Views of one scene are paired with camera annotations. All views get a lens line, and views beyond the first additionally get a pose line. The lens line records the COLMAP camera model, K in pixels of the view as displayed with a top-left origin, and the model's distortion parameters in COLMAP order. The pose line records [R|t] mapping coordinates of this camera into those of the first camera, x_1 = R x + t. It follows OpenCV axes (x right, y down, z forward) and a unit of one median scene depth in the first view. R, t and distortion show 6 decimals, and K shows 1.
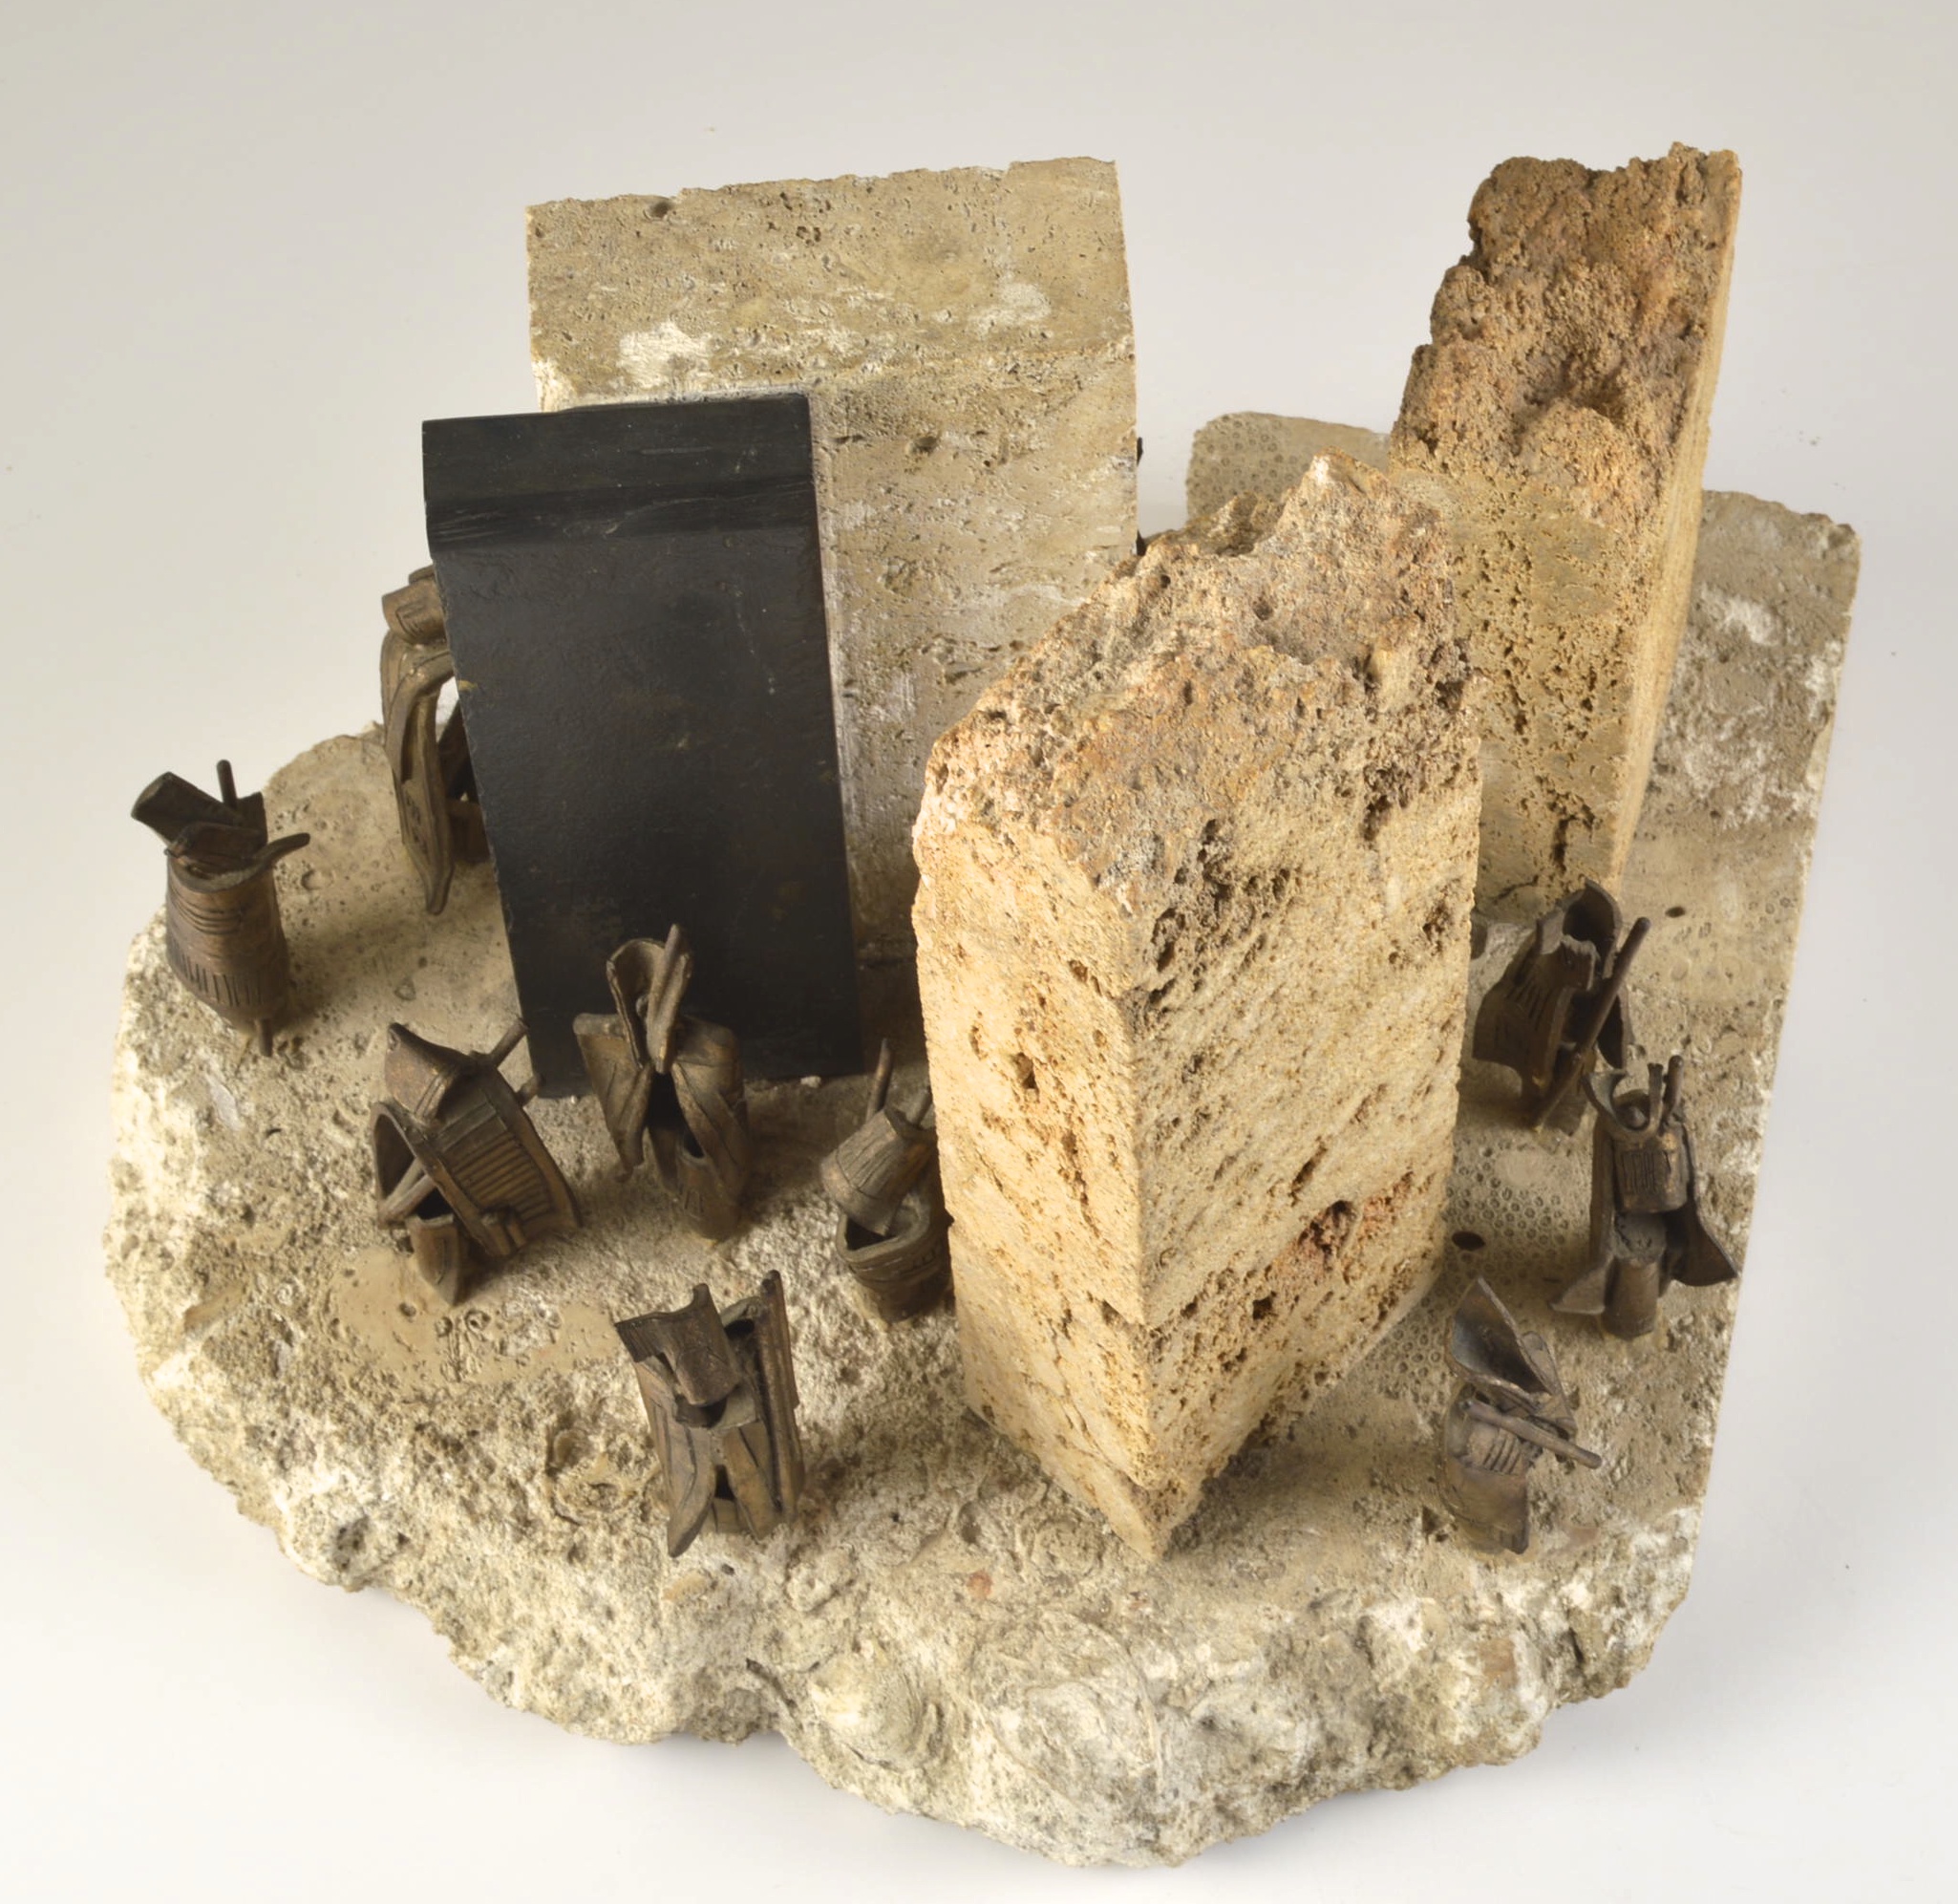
lens RADIAL K [[4864.6, 0, 1055.9], [0, 4864.6, 937.2], [0, 0, 1]] dist [0.013056, 0.000000]
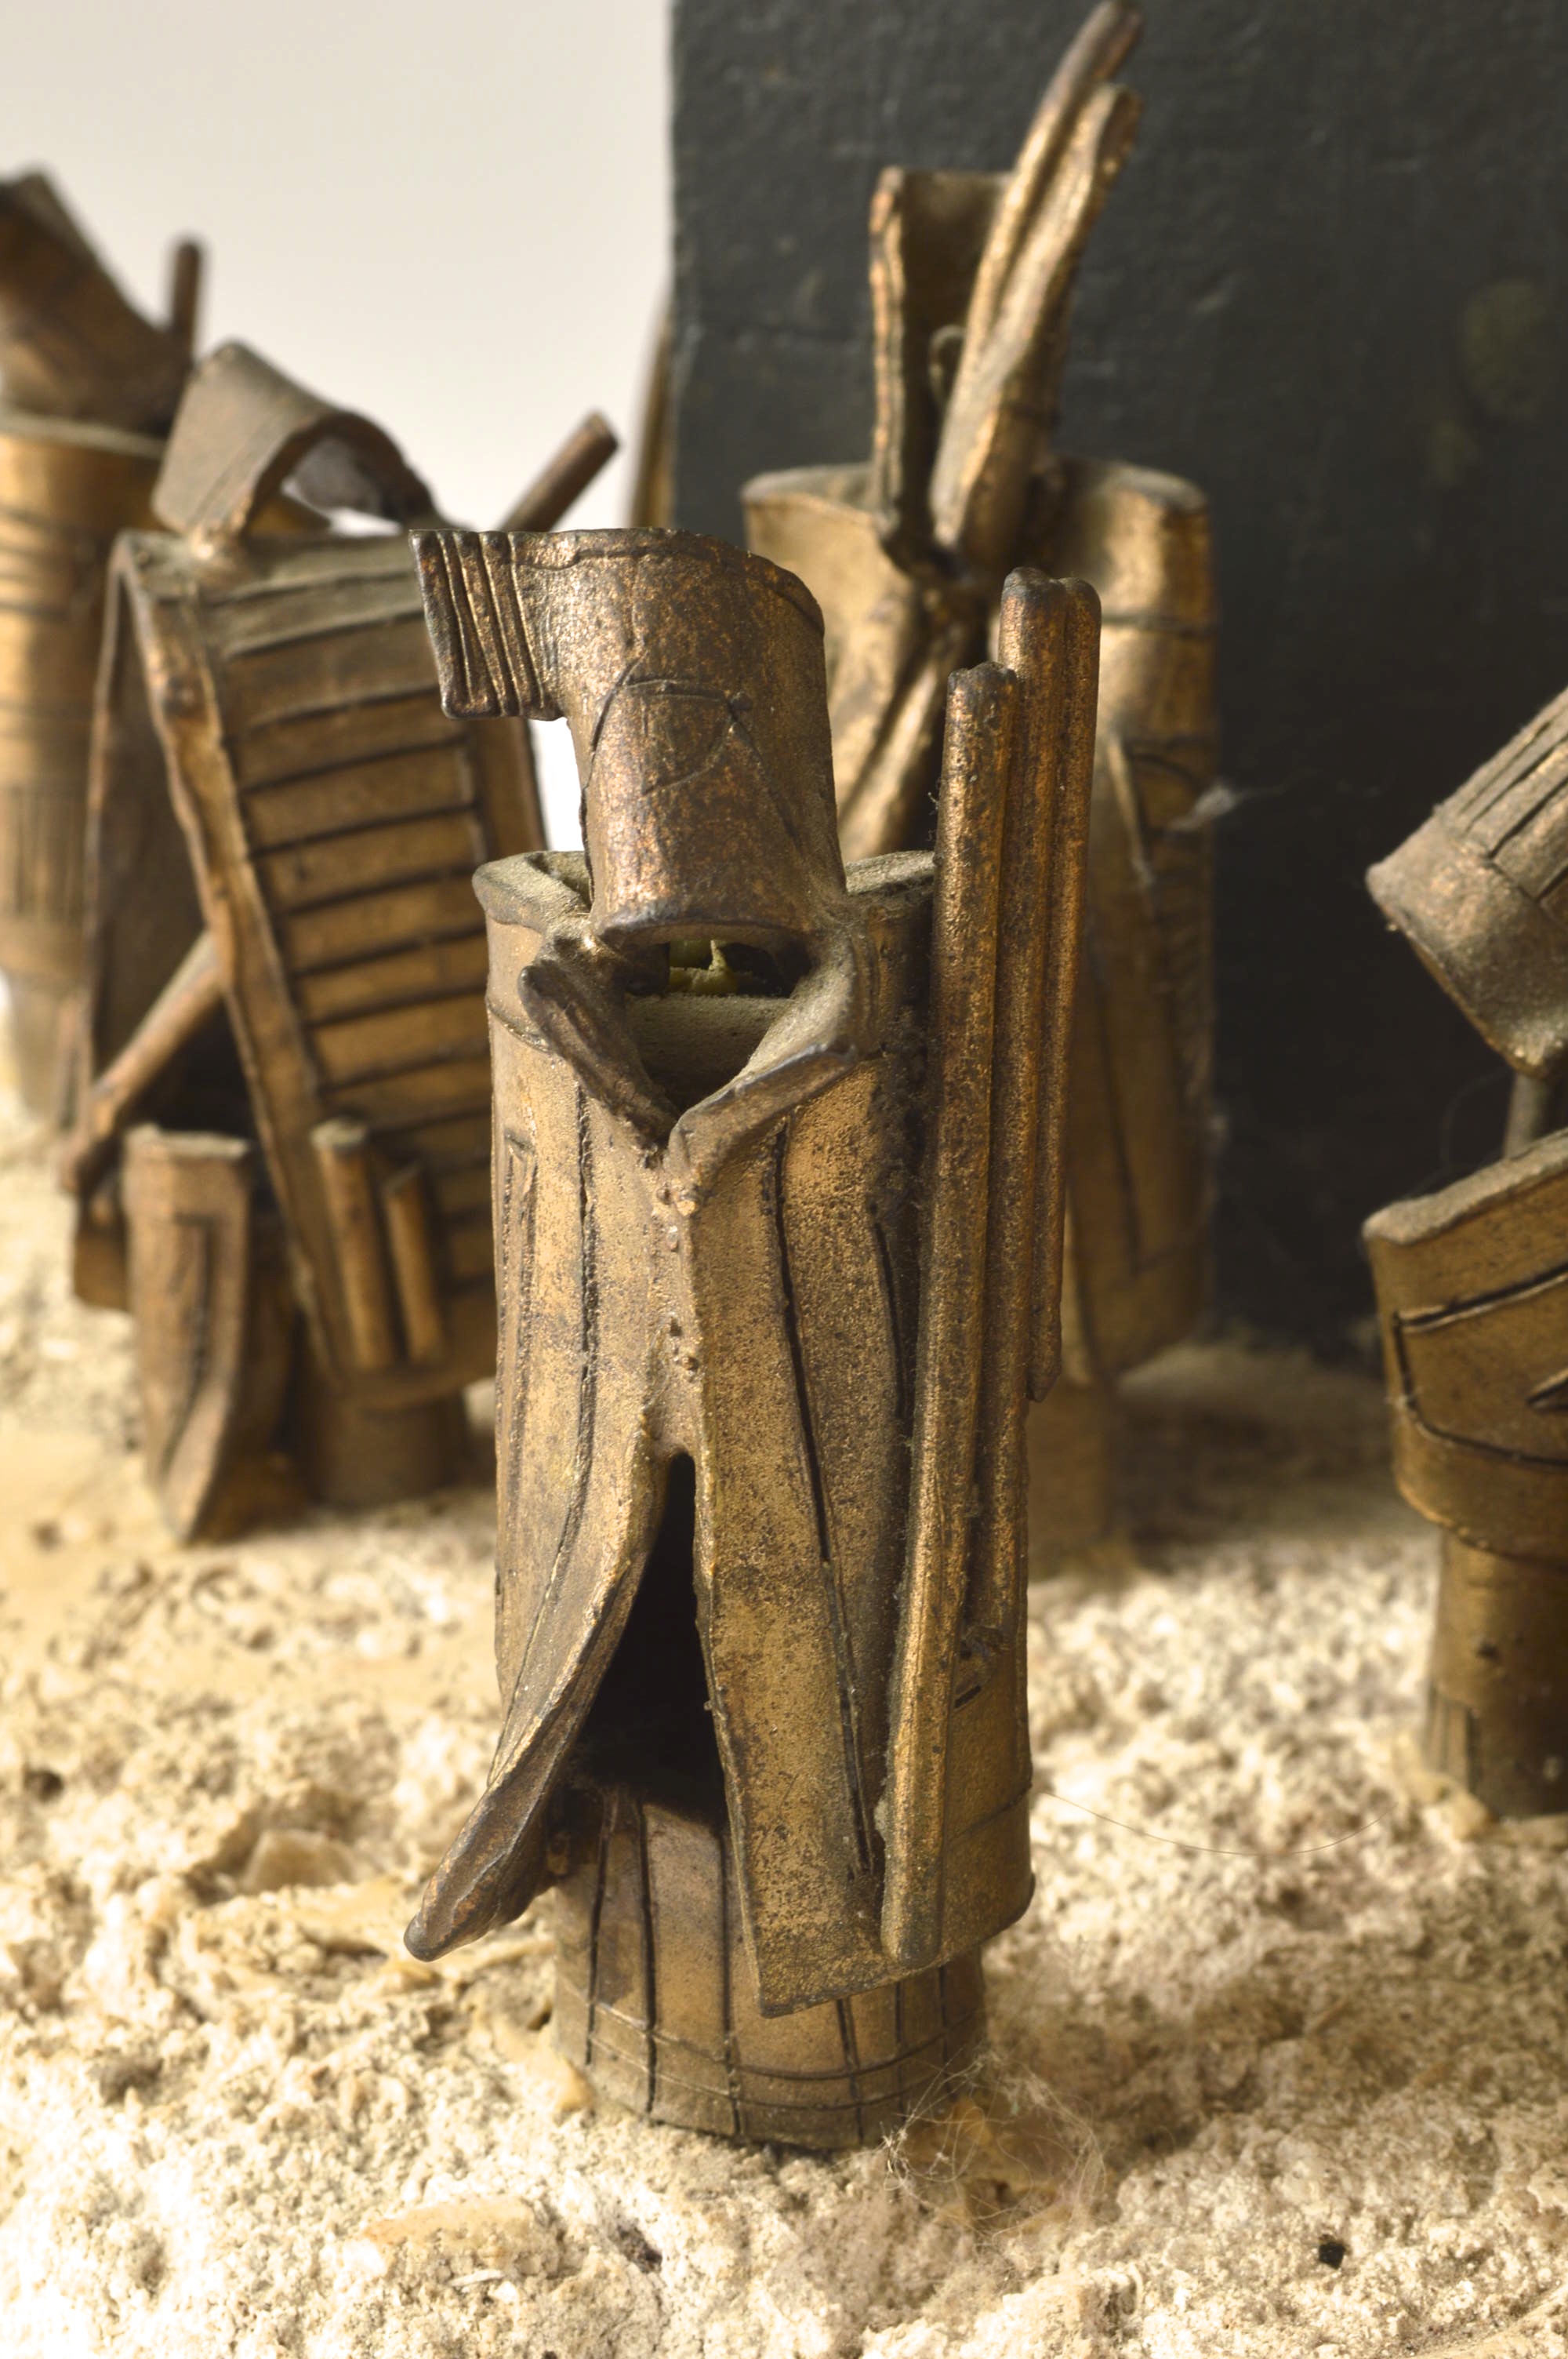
lens RADIAL K [[4376.2, 0, 778.0], [0, 4376.2, 1183.4], [0, 0, 1]] dist [-0.054758, 0.000000]
pose [[0.927035, 0.143130, -0.346583, 0.010581], [-0.324988, 0.767757, -0.552207, 0.211215], [0.187054, 0.624551, 0.758253, 0.795224]]
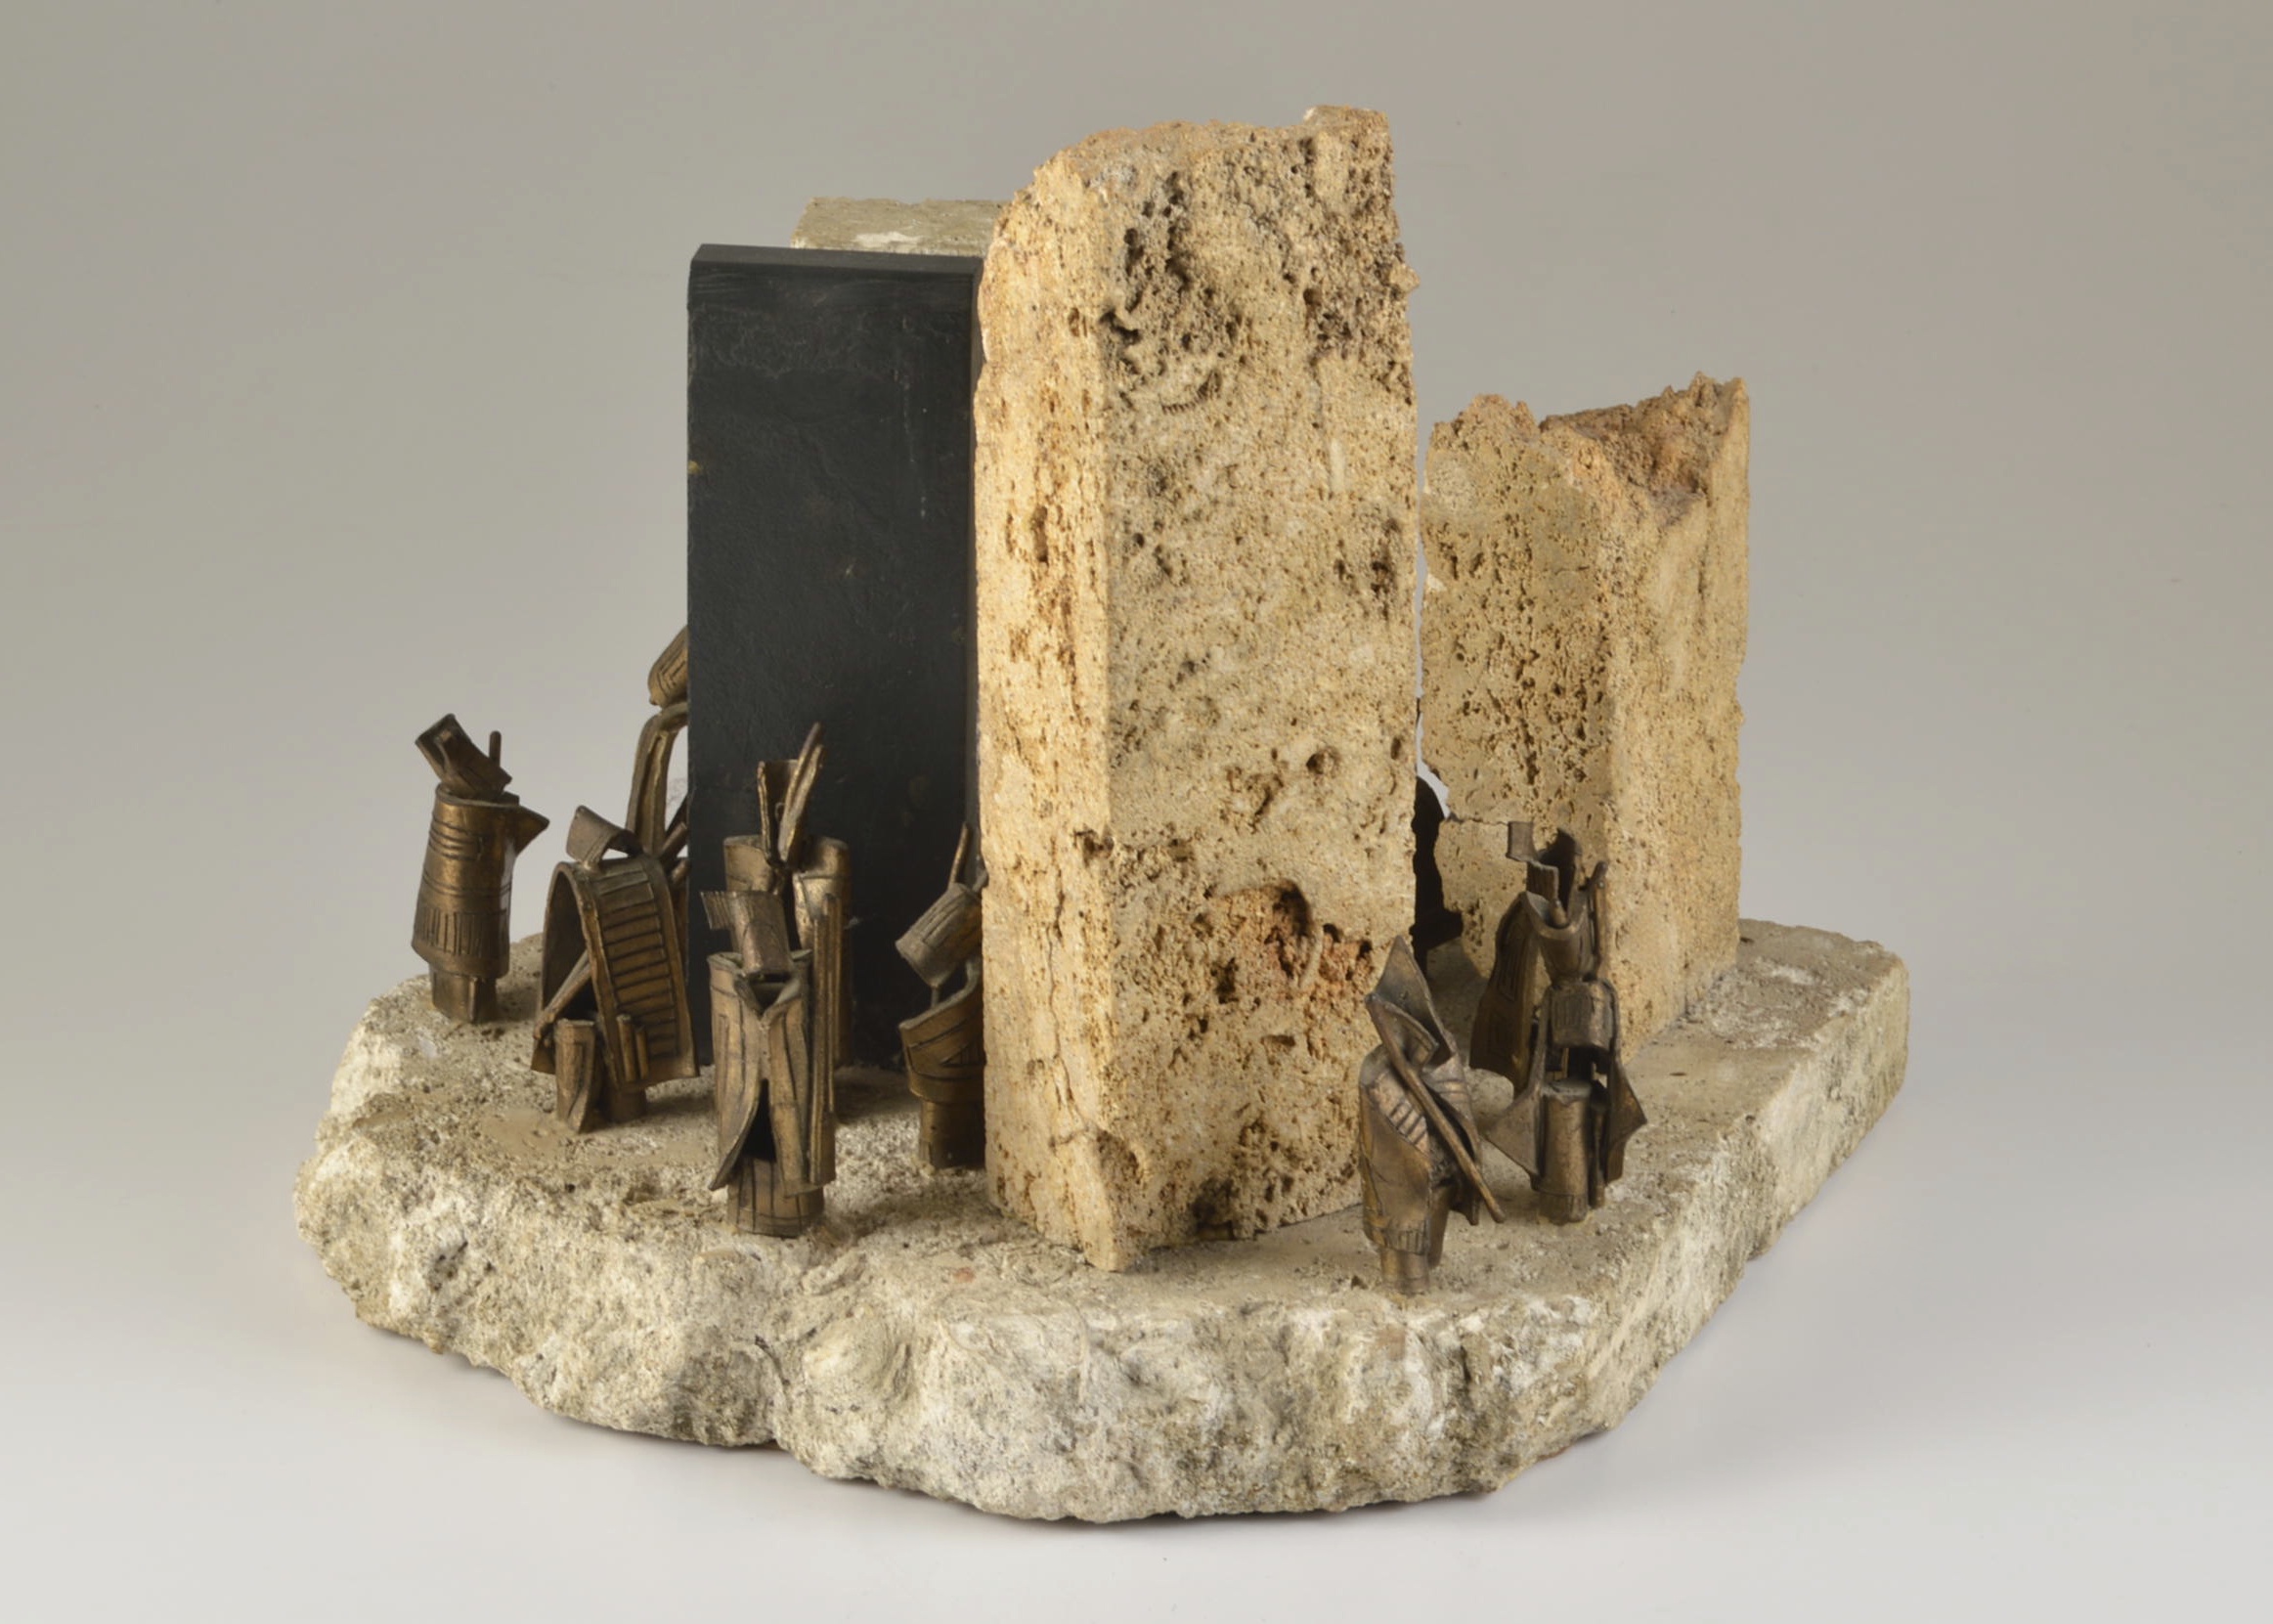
lens RADIAL K [[6835.8, 0, 1134.5], [0, 6835.8, 815.5], [0, 0, 1]] dist [0.076903, 0.000000]
pose [[0.982242, 0.086024, -0.166738, 0.285801], [-0.172868, 0.760367, -0.626066, 1.060331], [0.072926, 0.643772, 0.761735, -0.308109]]
